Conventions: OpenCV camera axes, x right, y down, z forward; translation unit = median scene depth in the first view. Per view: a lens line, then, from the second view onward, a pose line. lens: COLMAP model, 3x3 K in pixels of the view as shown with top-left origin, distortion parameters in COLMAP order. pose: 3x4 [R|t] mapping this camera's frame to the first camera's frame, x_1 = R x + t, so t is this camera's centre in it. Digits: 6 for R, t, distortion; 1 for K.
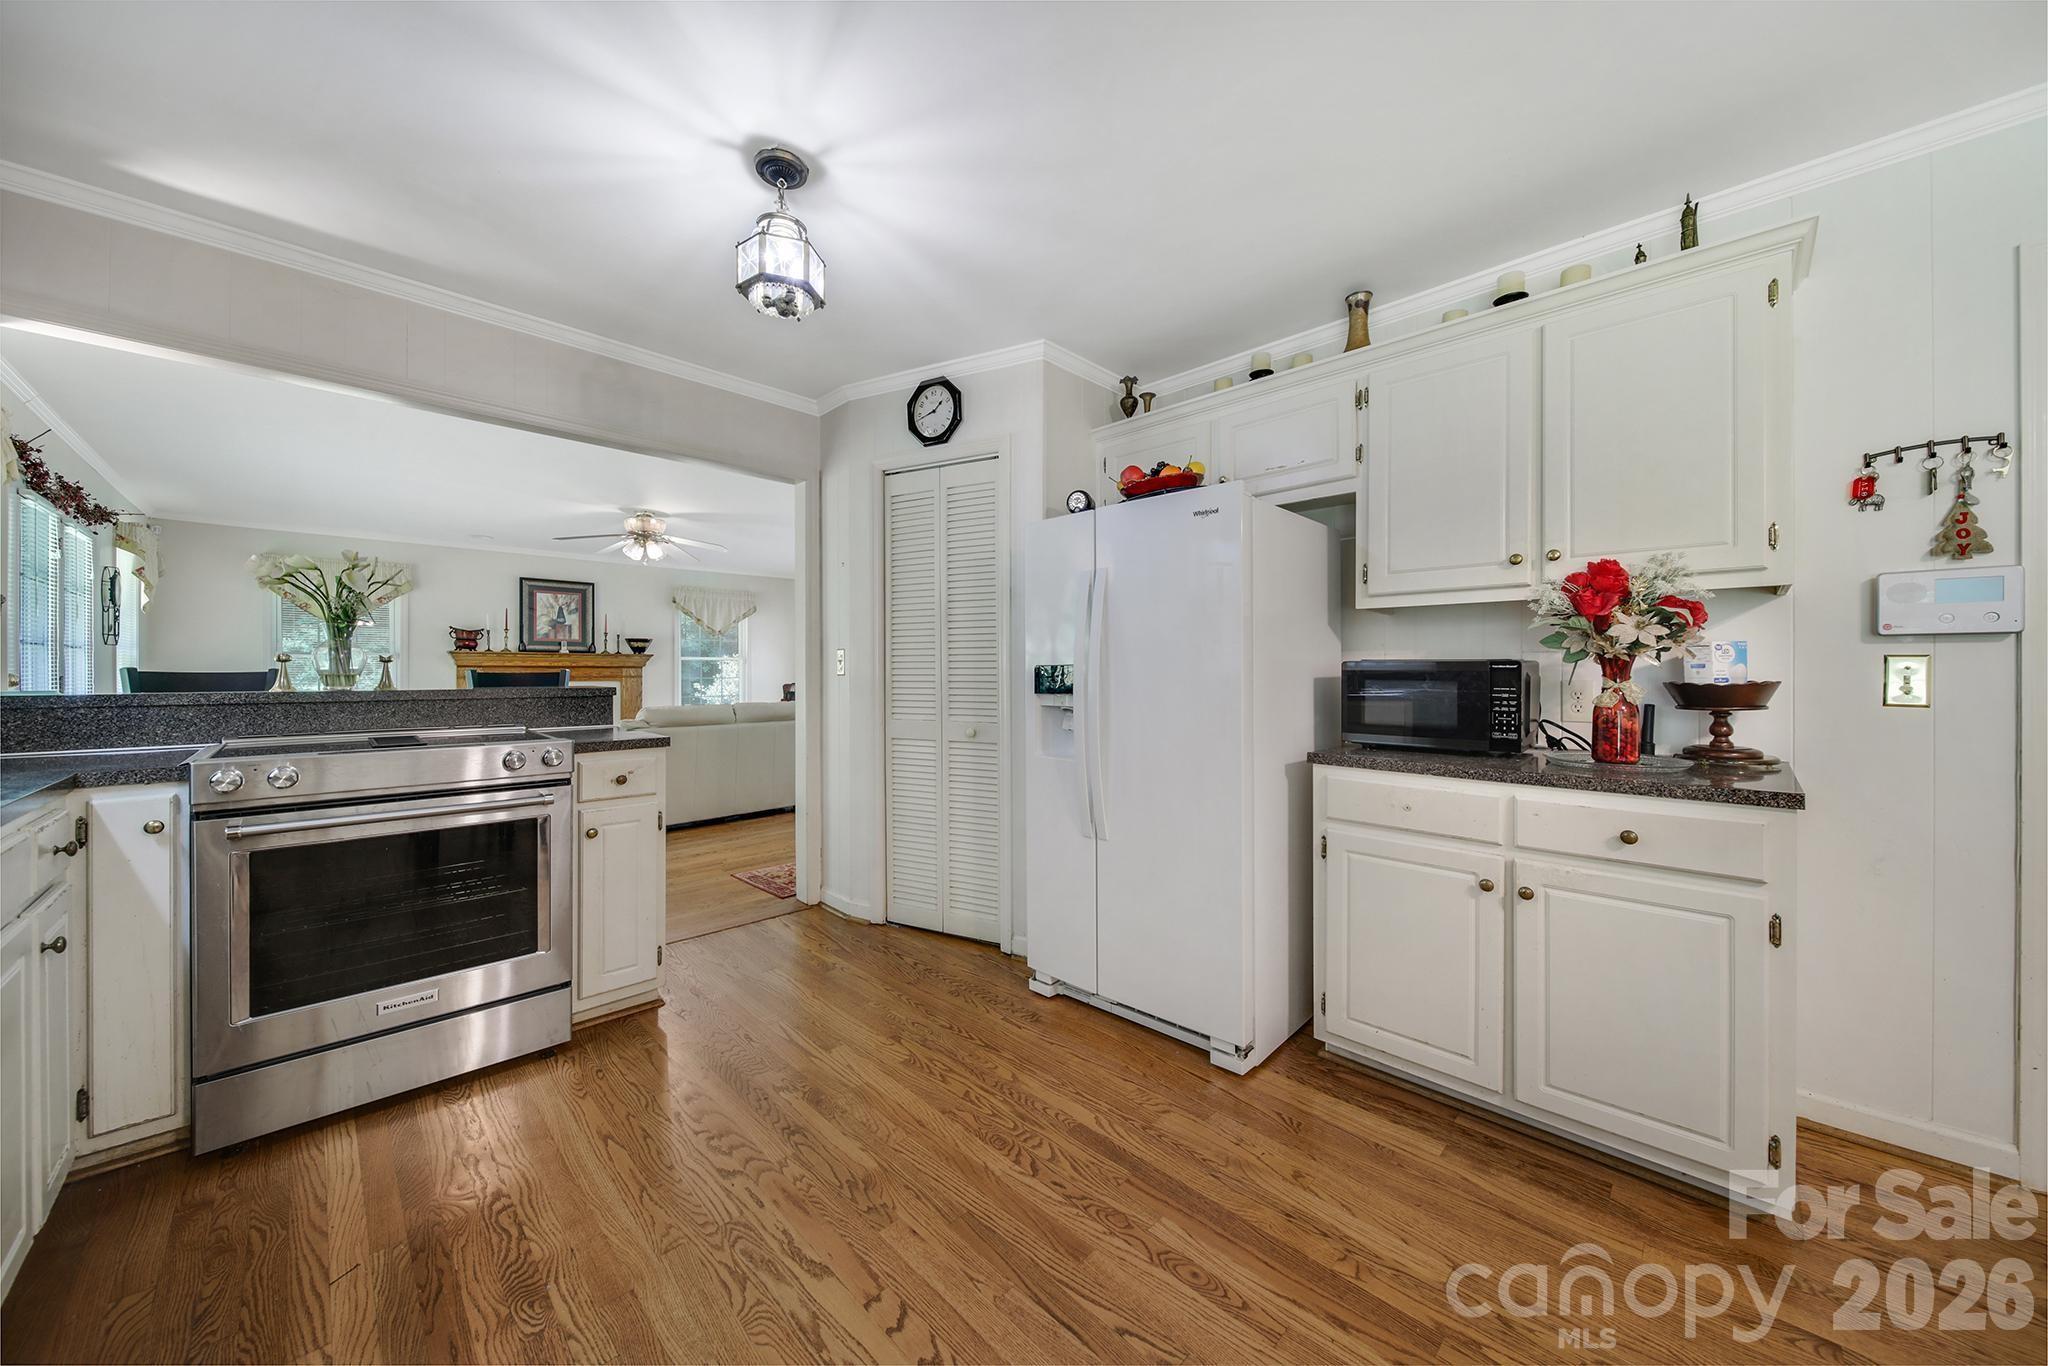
lens RADIAL K [[717.8, 0, 1019.3], [0, 717.8, 672.9], [0, 0, 1]] dist [-0.005016, -0.000750]
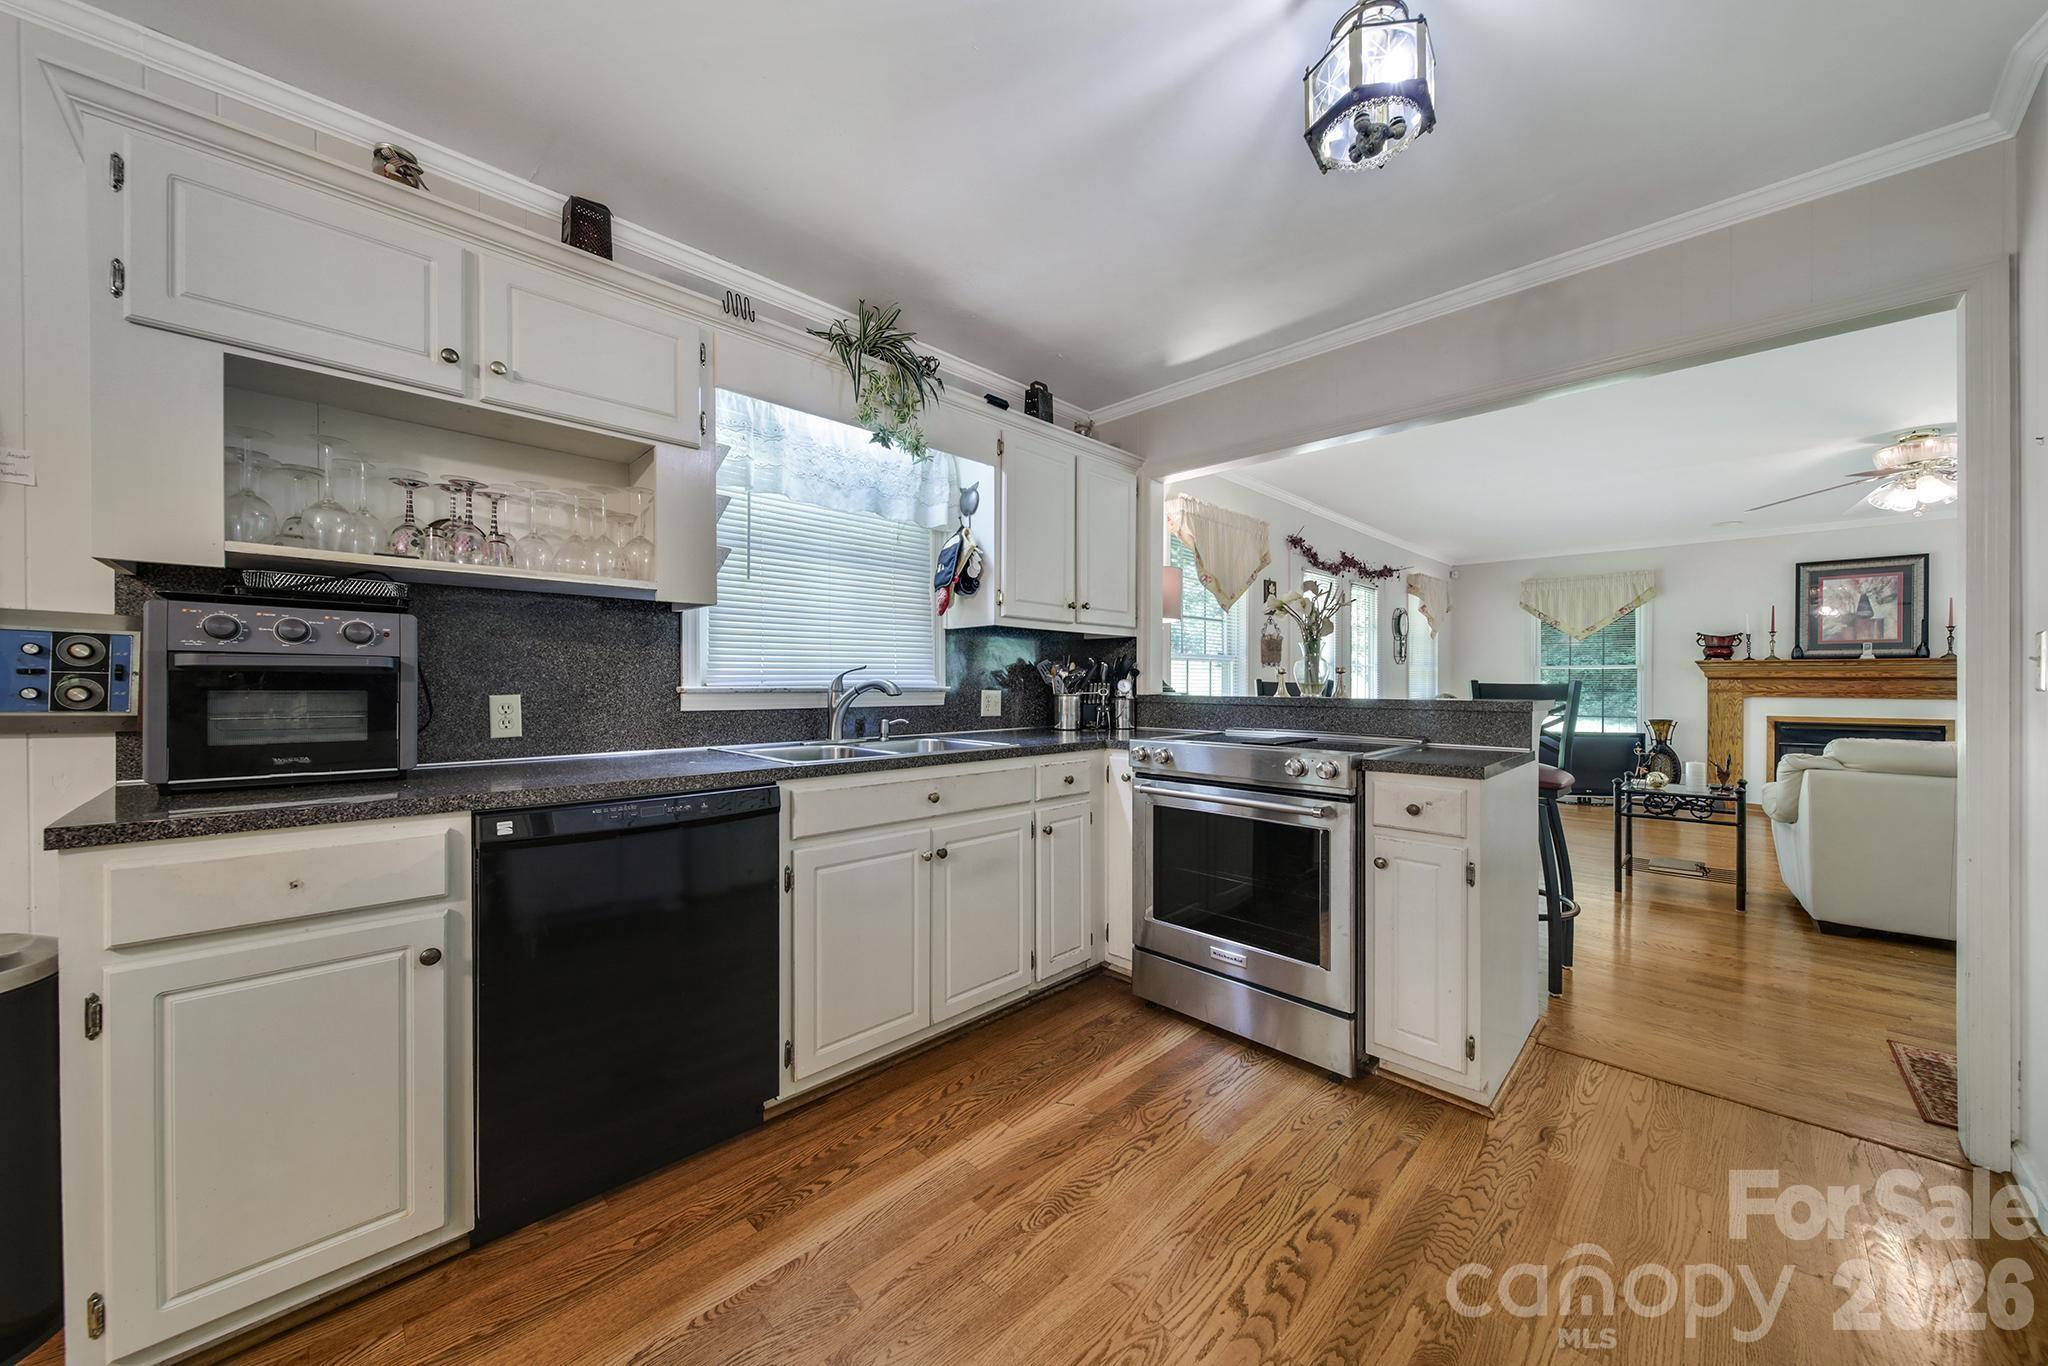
lens RADIAL K [[717.8, 0, 1025.1], [0, 717.8, 686.4], [0, 0, 1]] dist [-0.005016, -0.000750]
pose [[-0.003069, 0.005221, -0.999982, 0.255629], [-0.005559, 0.999971, 0.005238, 0.002786], [0.999980, 0.005575, -0.003040, 0.489812]]
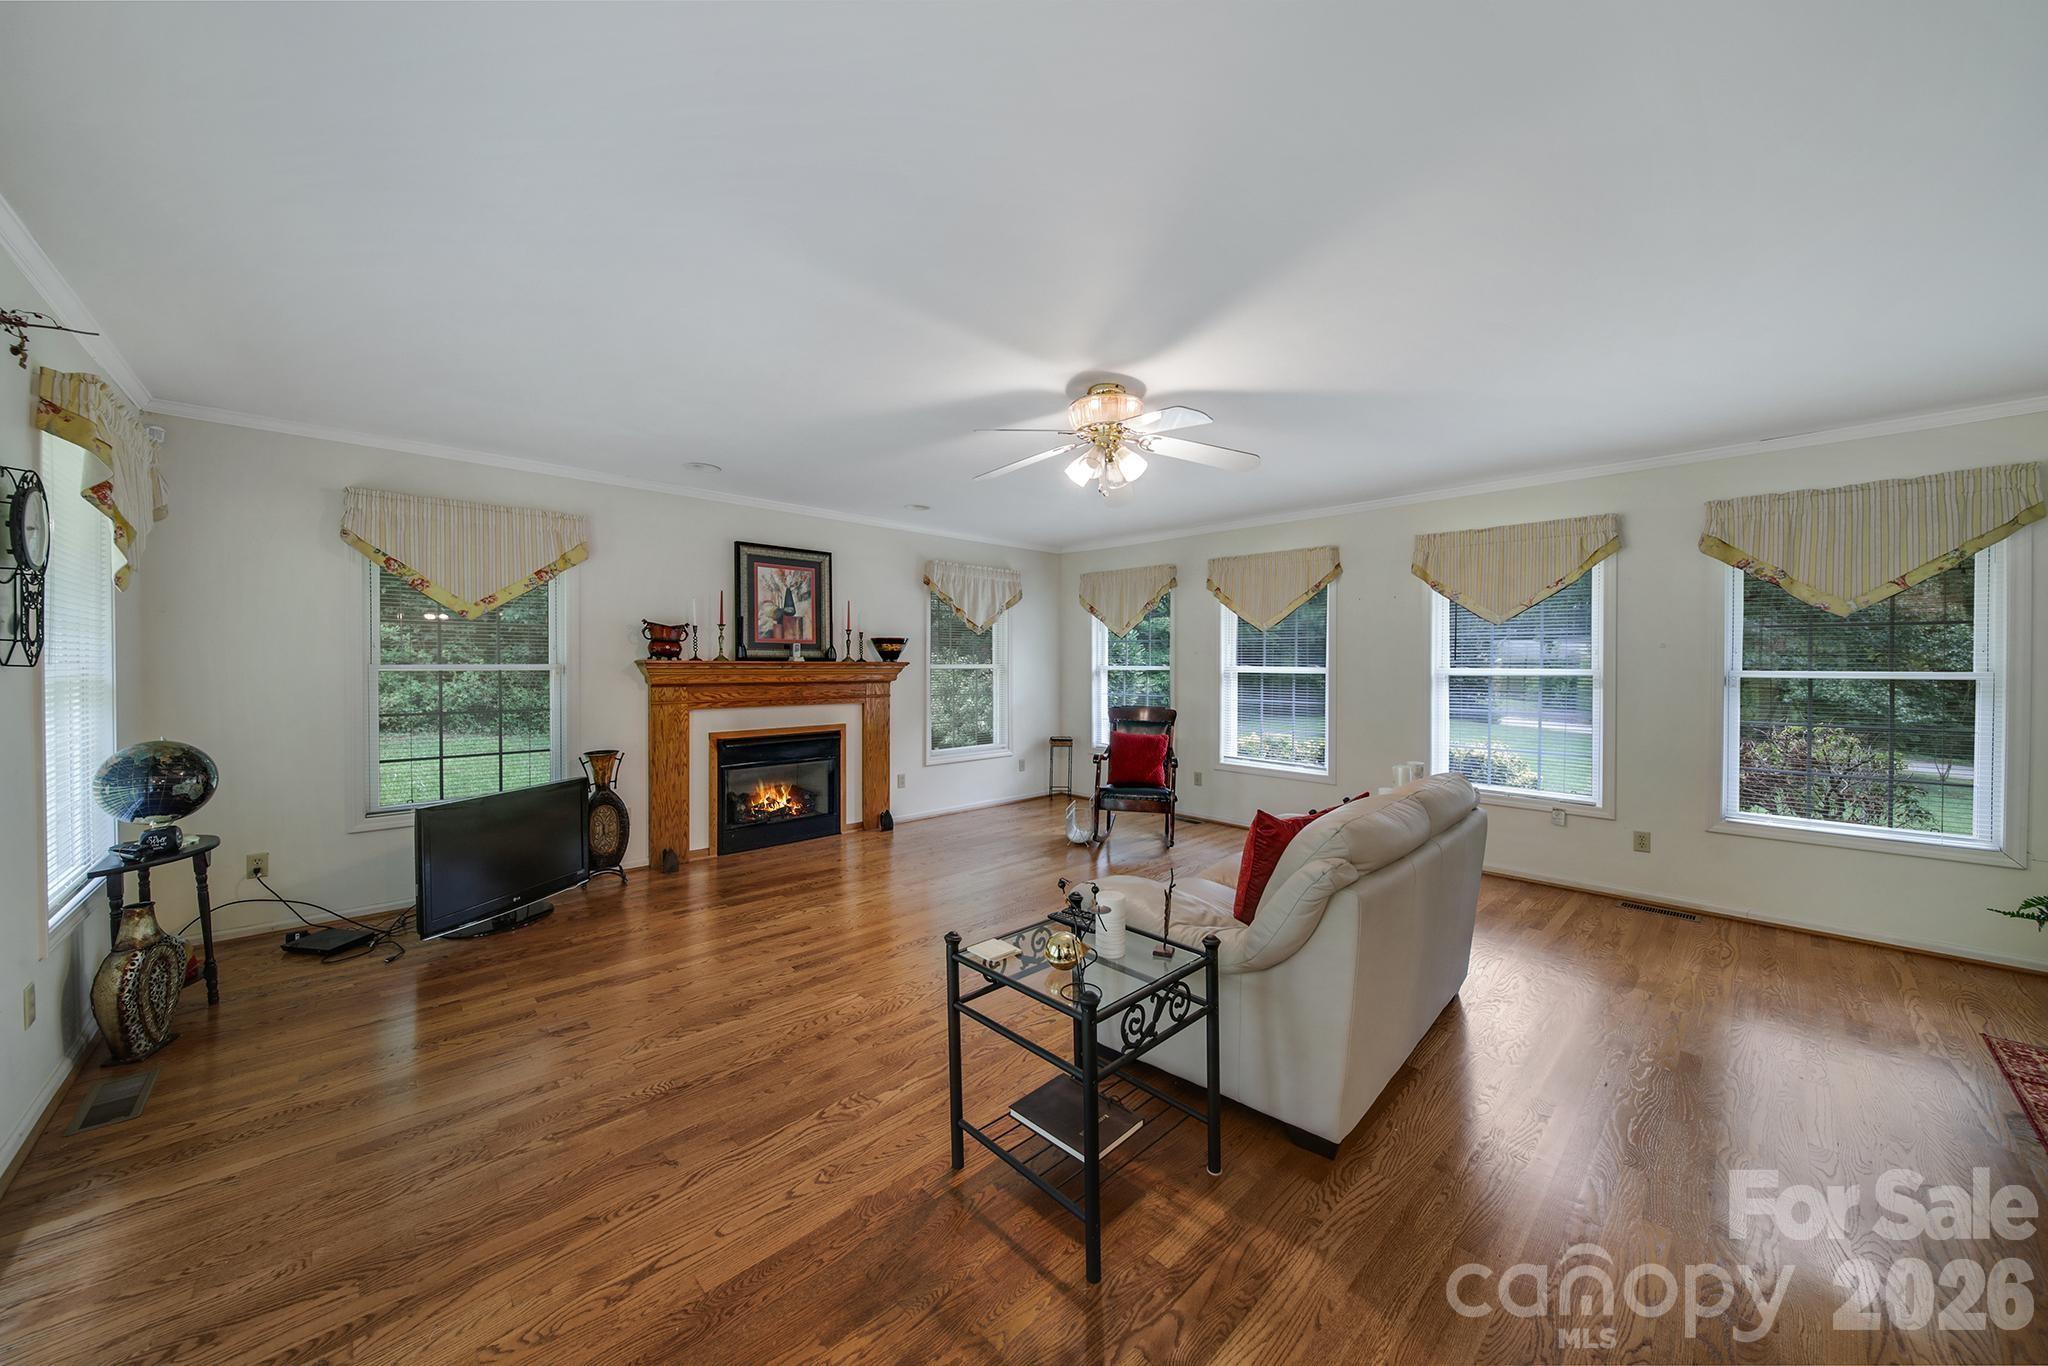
lens RADIAL K [[717.8, 0, 1020.3], [0, 717.8, 675.9], [0, 0, 1]] dist [-0.005016, -0.000750]
pose [[0.999662, 0.001375, -0.025965, -1.315338], [-0.001018, 0.999905, 0.013764, -0.074766], [0.025982, -0.013733, 0.999568, 1.147999]]
